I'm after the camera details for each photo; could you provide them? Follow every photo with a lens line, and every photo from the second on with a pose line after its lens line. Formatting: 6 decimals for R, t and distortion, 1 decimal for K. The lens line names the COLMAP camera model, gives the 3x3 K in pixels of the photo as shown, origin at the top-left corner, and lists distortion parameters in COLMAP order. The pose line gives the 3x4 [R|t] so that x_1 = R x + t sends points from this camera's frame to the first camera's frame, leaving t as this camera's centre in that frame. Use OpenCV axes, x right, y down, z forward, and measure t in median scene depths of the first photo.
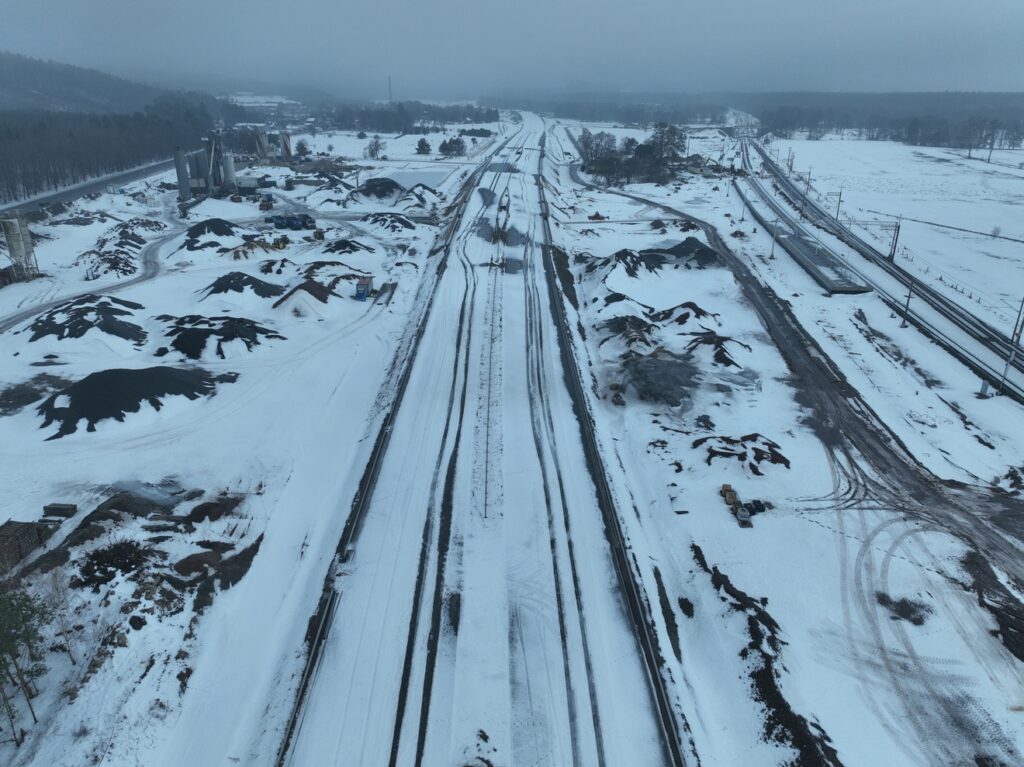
lens RADIAL K [[720.0, 0, 512.0], [0, 720.0, 383.5], [0, 0, 1]] dist [0.010994, 0.003240]
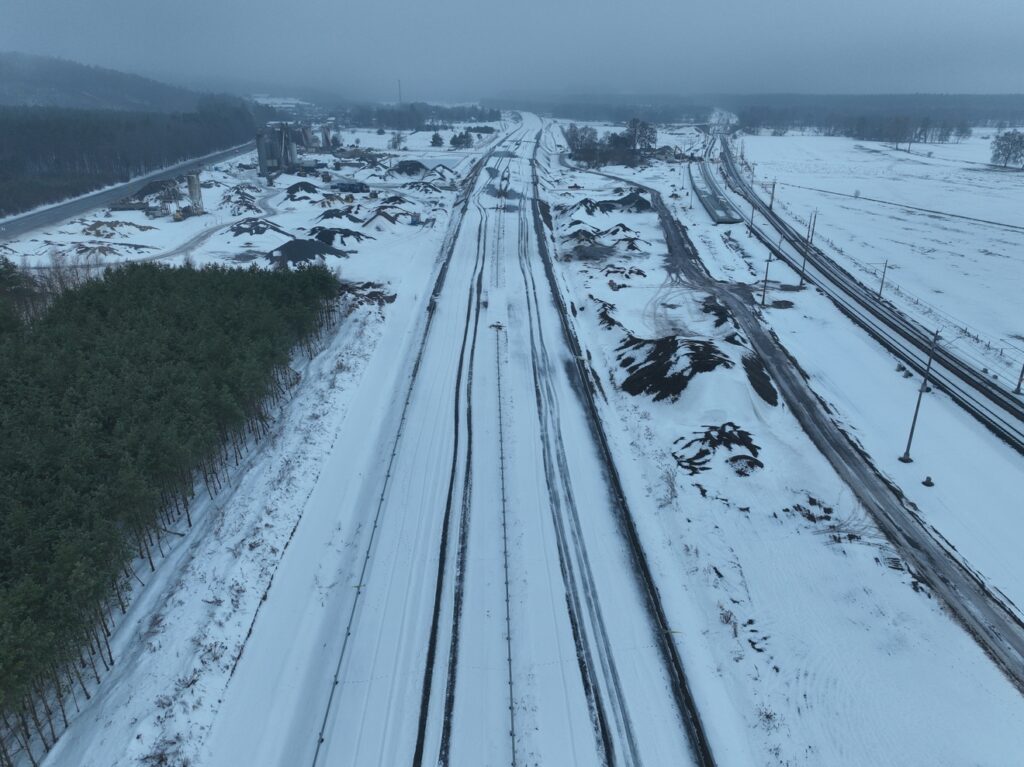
lens RADIAL K [[720.0, 0, 512.0], [0, 720.0, 383.5], [0, 0, 1]] dist [0.010994, 0.003240]
pose [[0.999999, 0.000555, -0.001597, 0.003610], [-0.000559, 0.999997, -0.002499, 0.145219], [0.001596, 0.002500, 0.999996, -0.356502]]
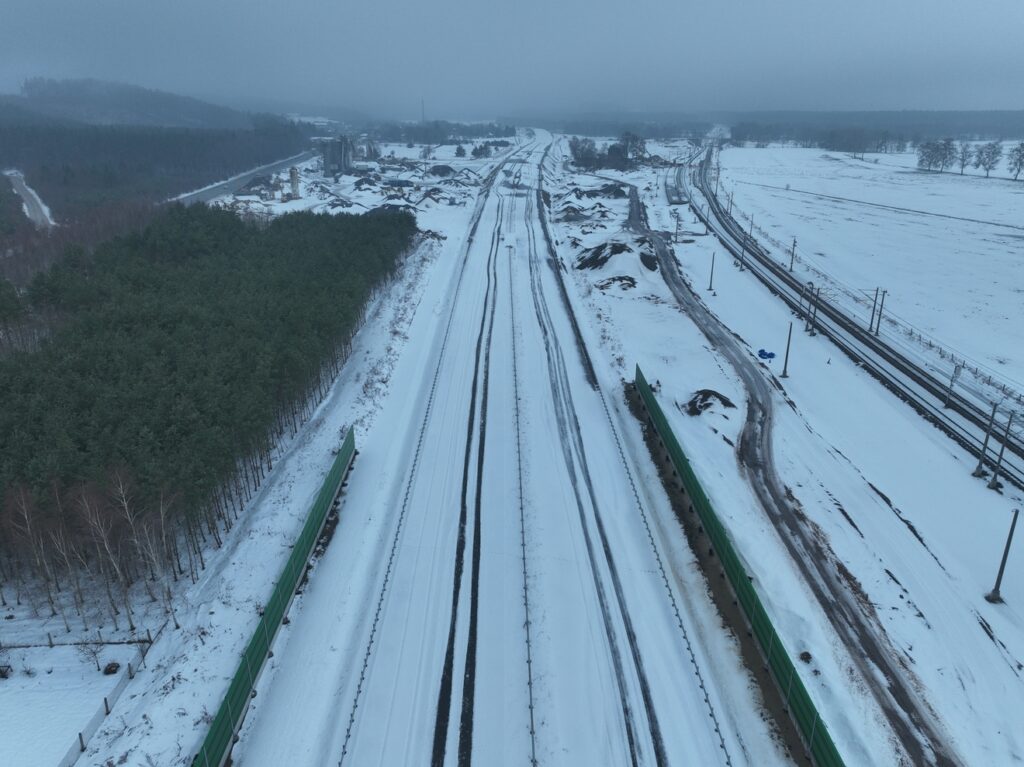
lens RADIAL K [[720.0, 0, 512.0], [0, 720.0, 383.5], [0, 0, 1]] dist [0.010994, 0.003240]
pose [[0.999747, 0.003740, -0.022190, 0.015753], [-0.004286, 0.999687, -0.024638, 0.299544], [0.022091, 0.024727, 0.999450, -0.734765]]
